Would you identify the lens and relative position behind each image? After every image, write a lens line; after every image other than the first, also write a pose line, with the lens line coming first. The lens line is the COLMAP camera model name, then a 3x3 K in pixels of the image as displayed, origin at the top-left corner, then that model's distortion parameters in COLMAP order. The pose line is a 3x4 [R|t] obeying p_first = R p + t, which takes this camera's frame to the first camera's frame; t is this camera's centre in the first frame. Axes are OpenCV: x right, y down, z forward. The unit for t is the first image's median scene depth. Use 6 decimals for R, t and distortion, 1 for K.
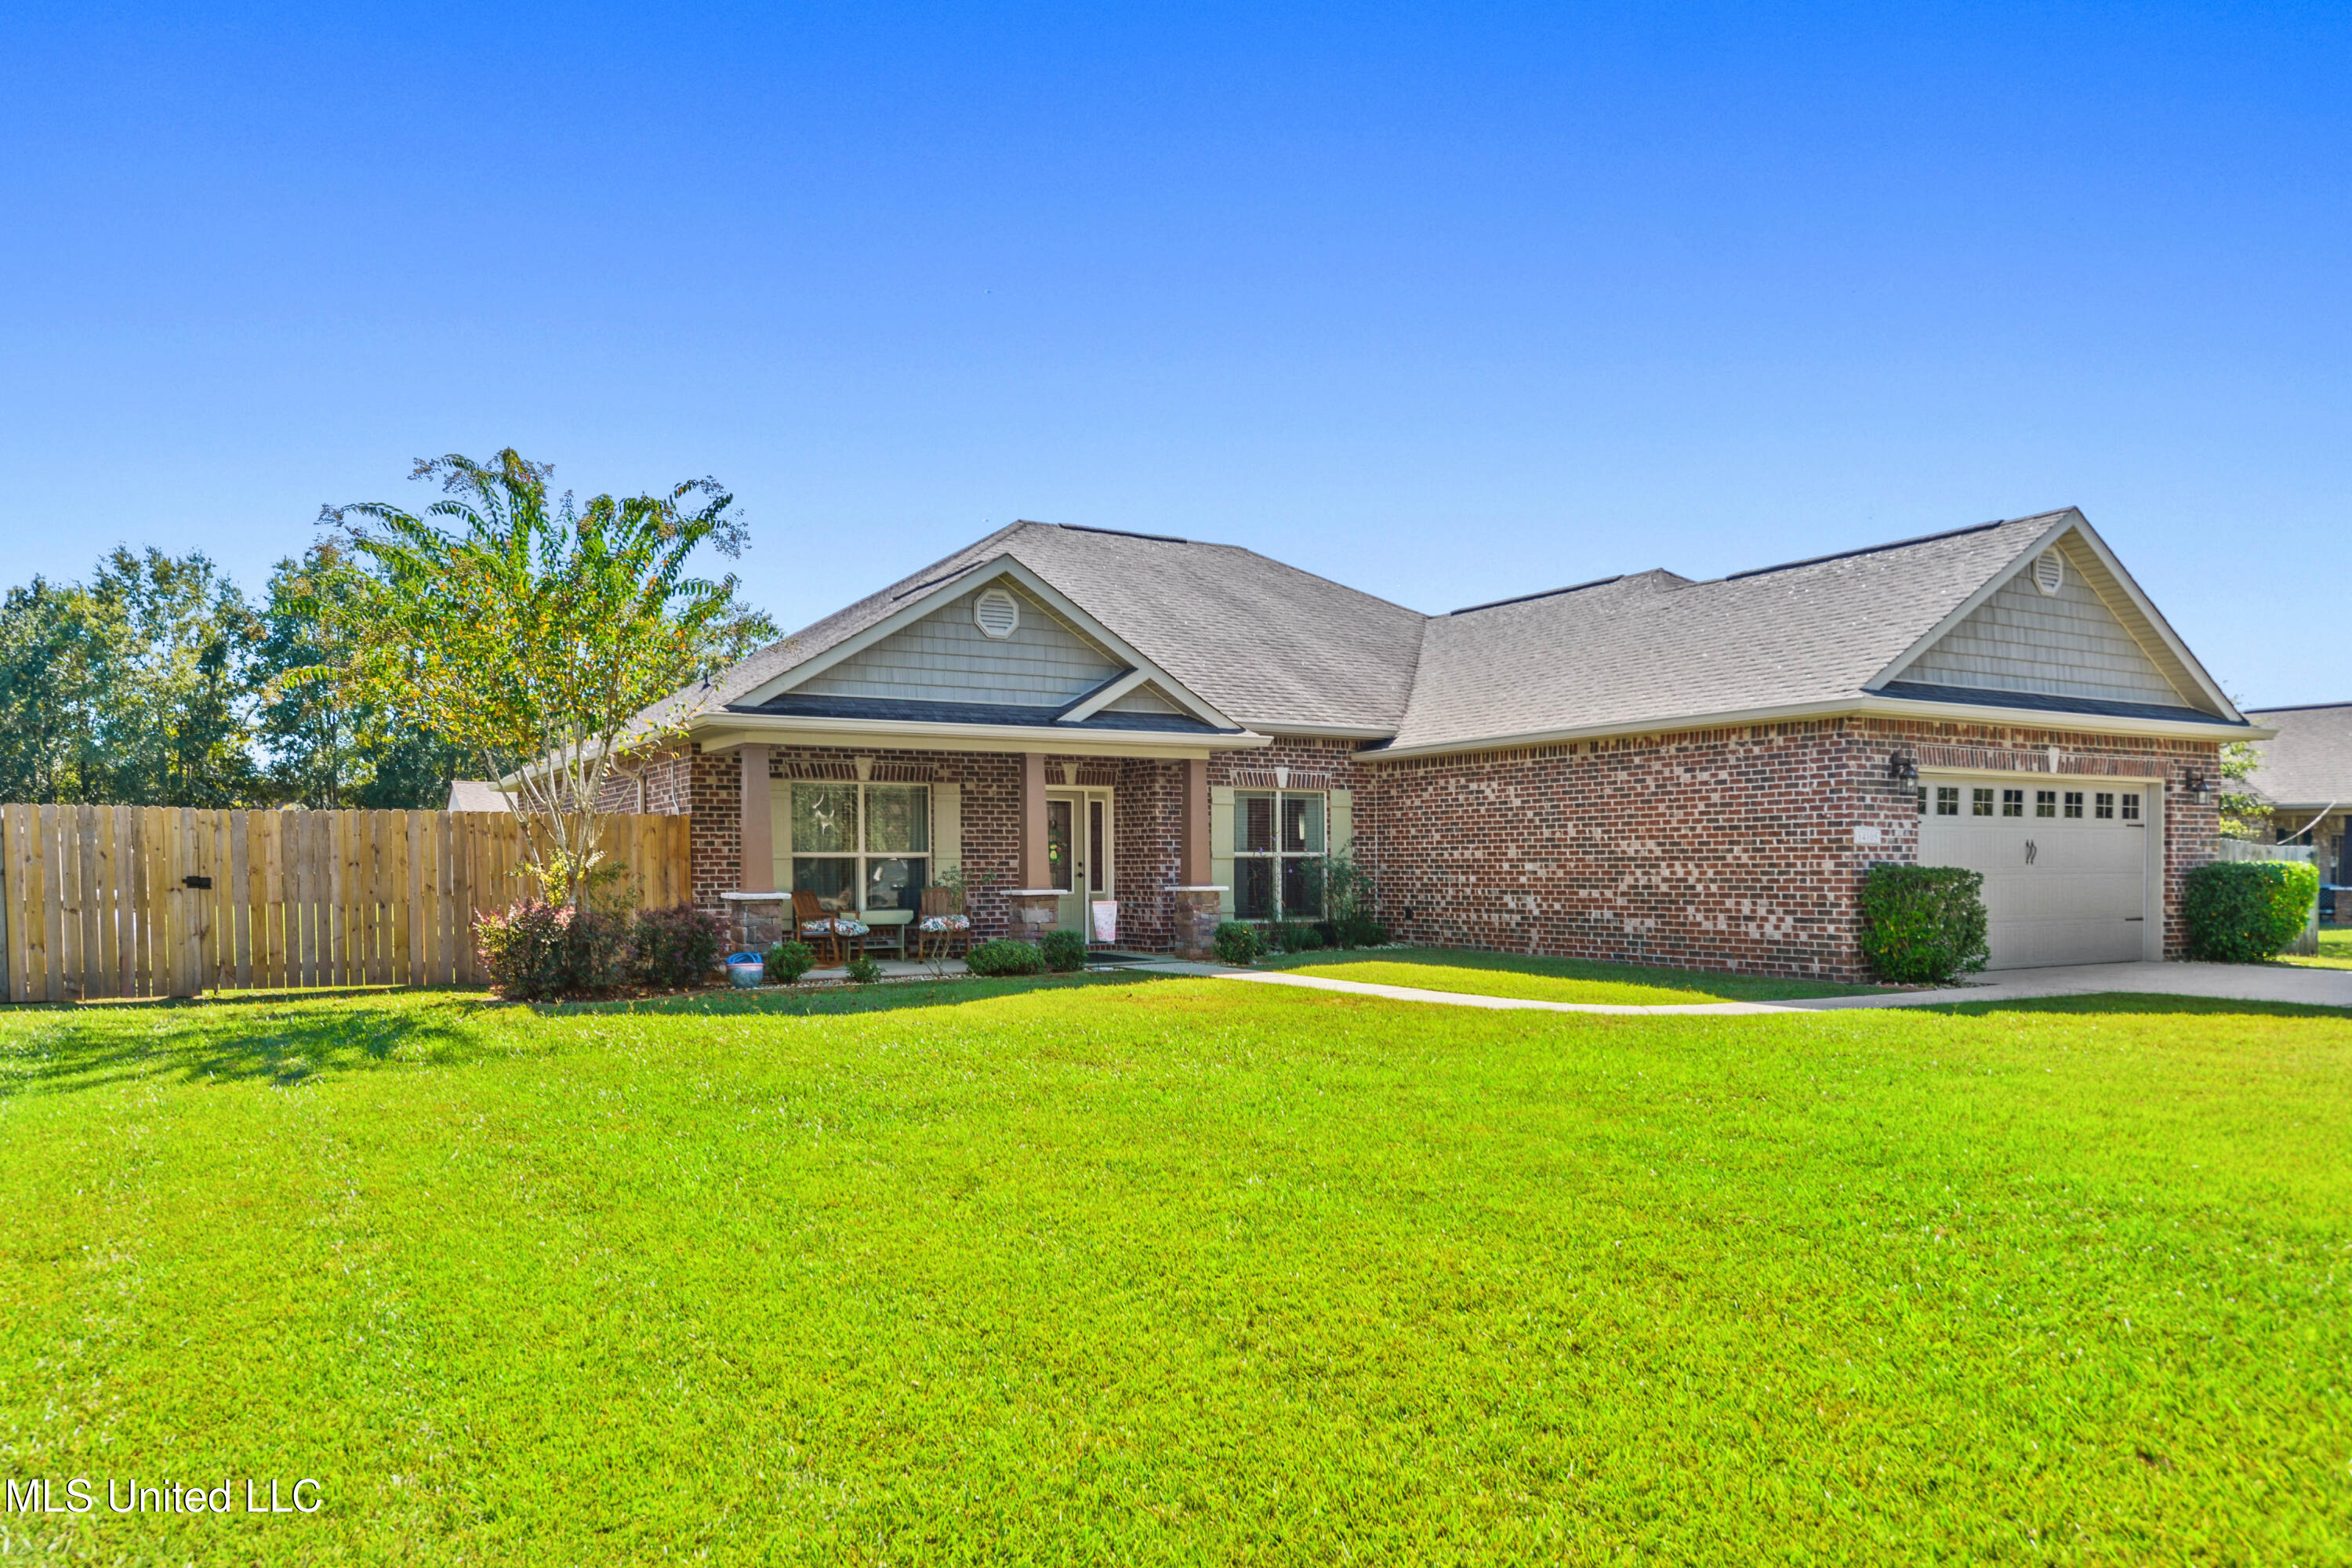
lens RADIAL K [[1480.8, 0, 1184.0], [0, 1480.8, 911.8], [0, 0, 1]] dist [0.000668, -0.002370]
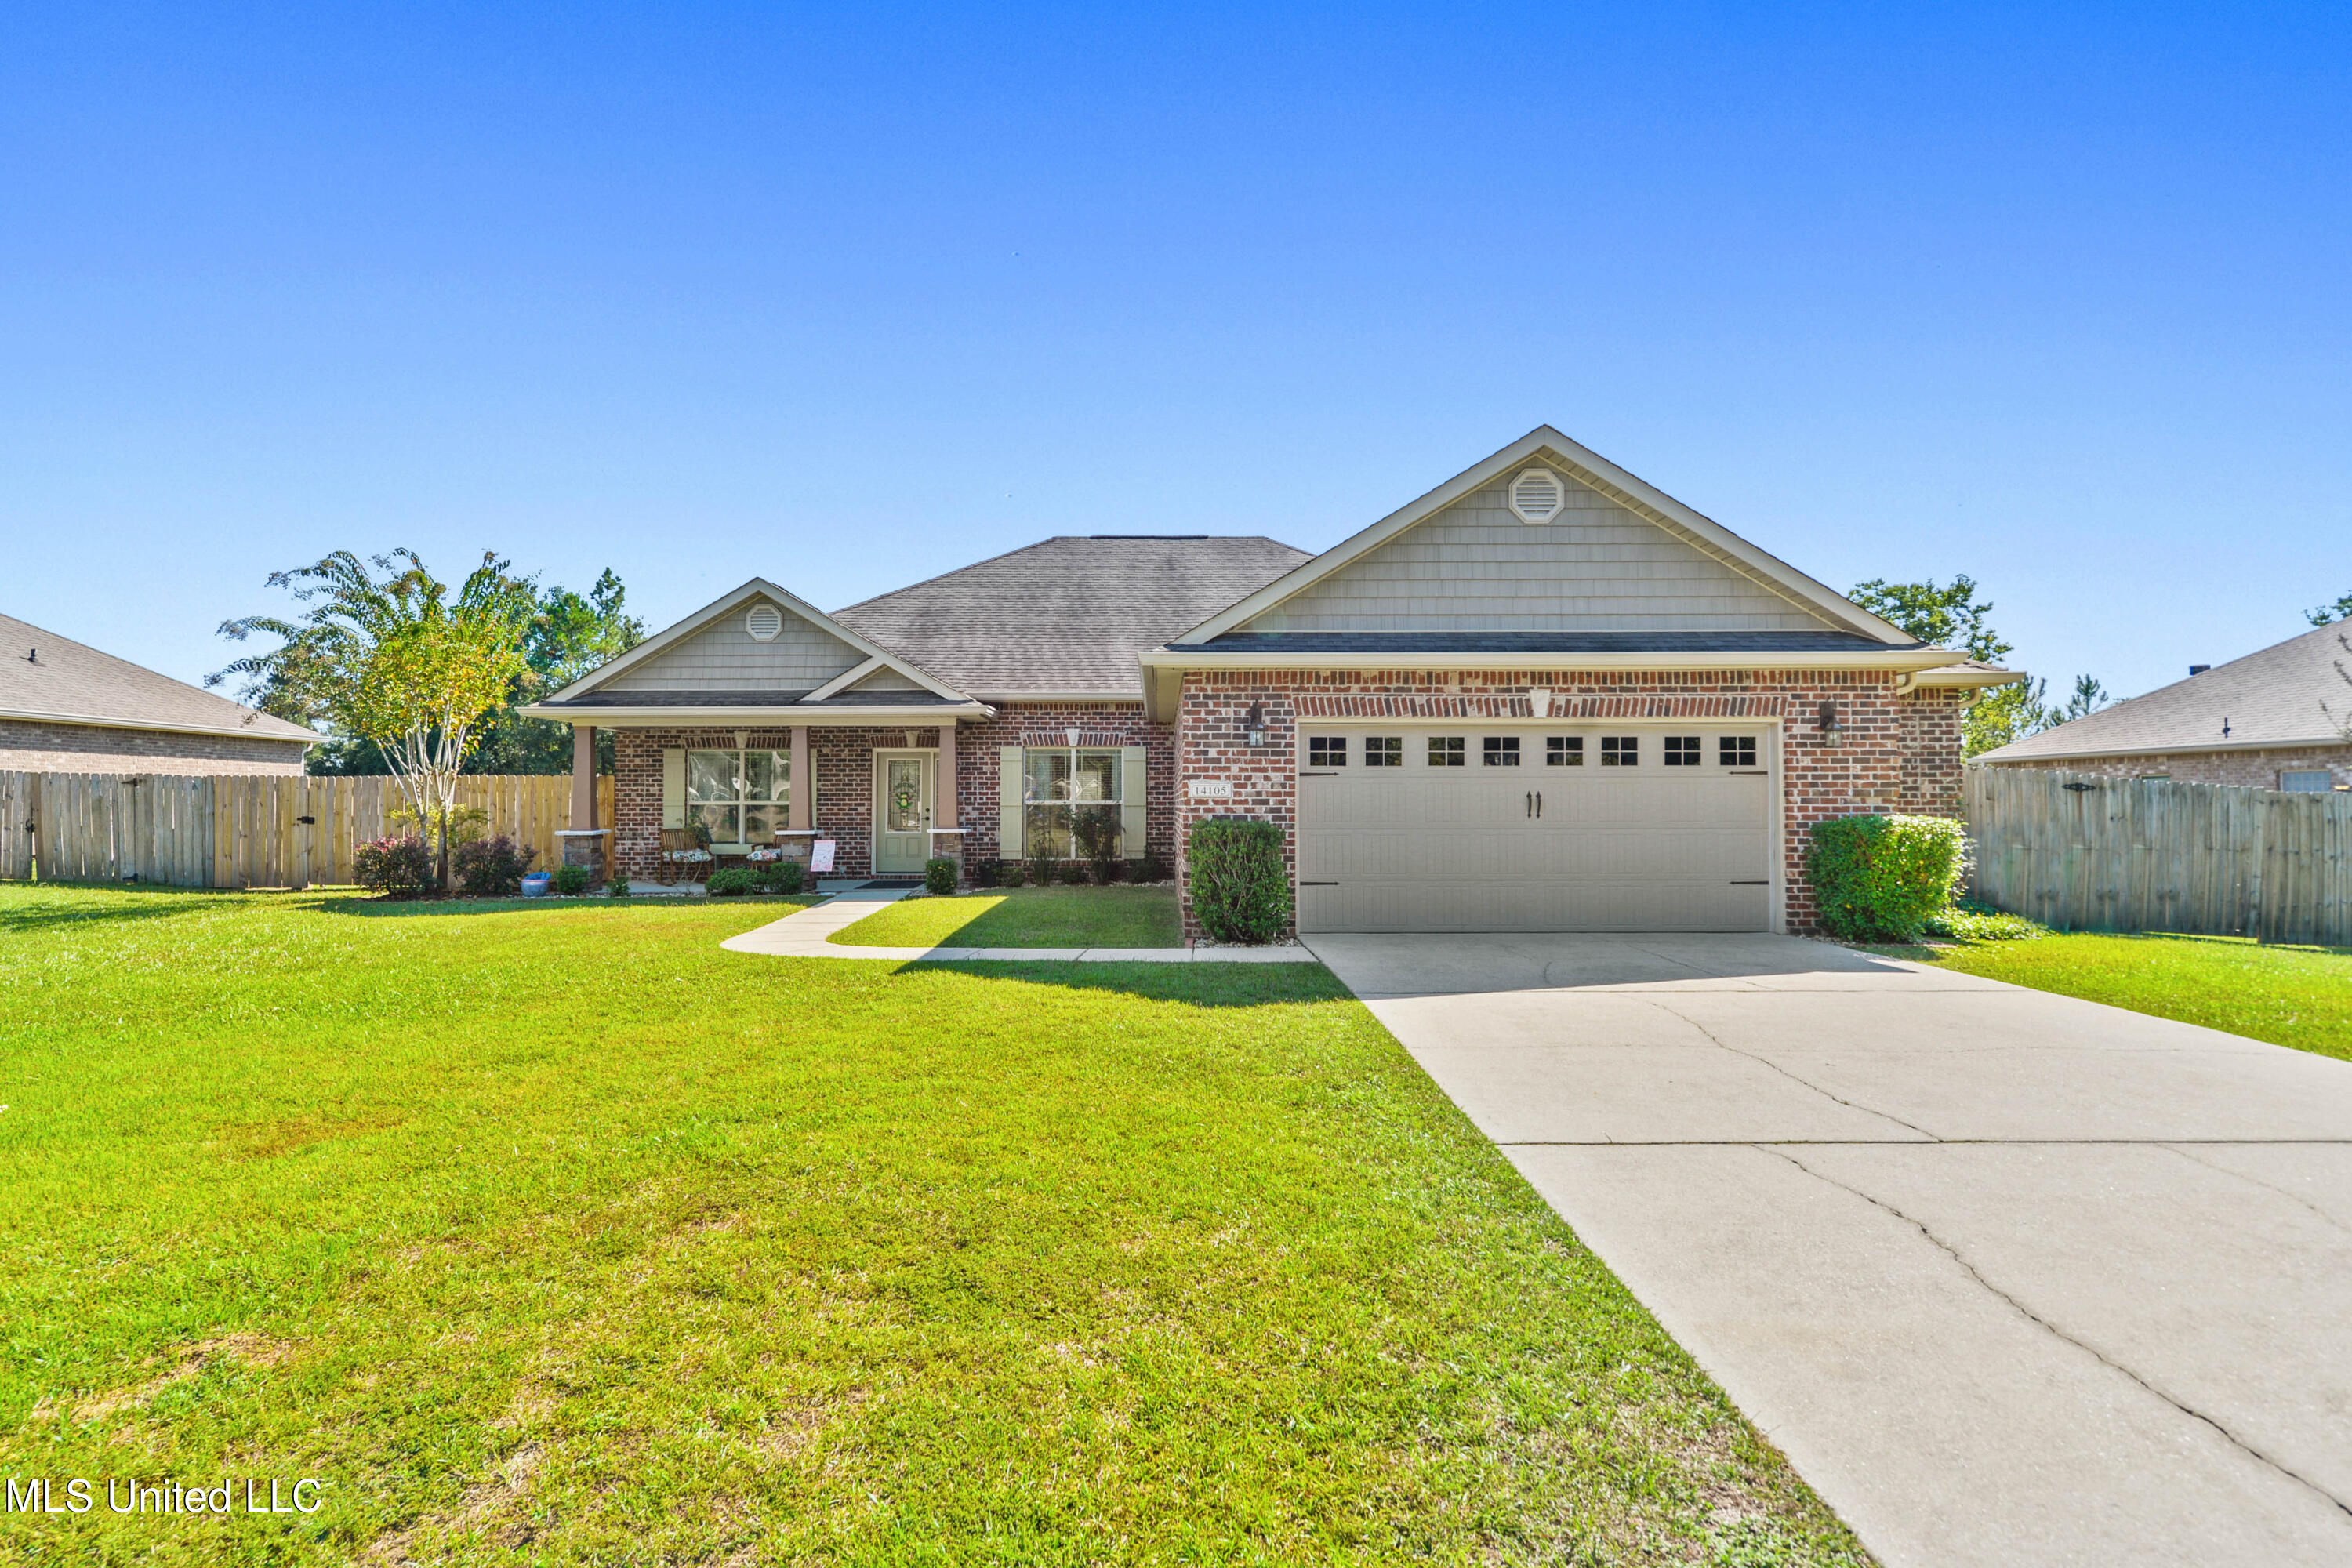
lens RADIAL K [[1225.9, 0, 1178.6], [0, 1225.9, 790.5], [0, 0, 1]] dist [0.002581, 0.000121]
pose [[0.871753, -0.002537, -0.489940, 0.737807], [-0.018436, 0.999109, -0.037977, -0.016169], [0.489599, 0.042139, 0.870929, 0.233442]]
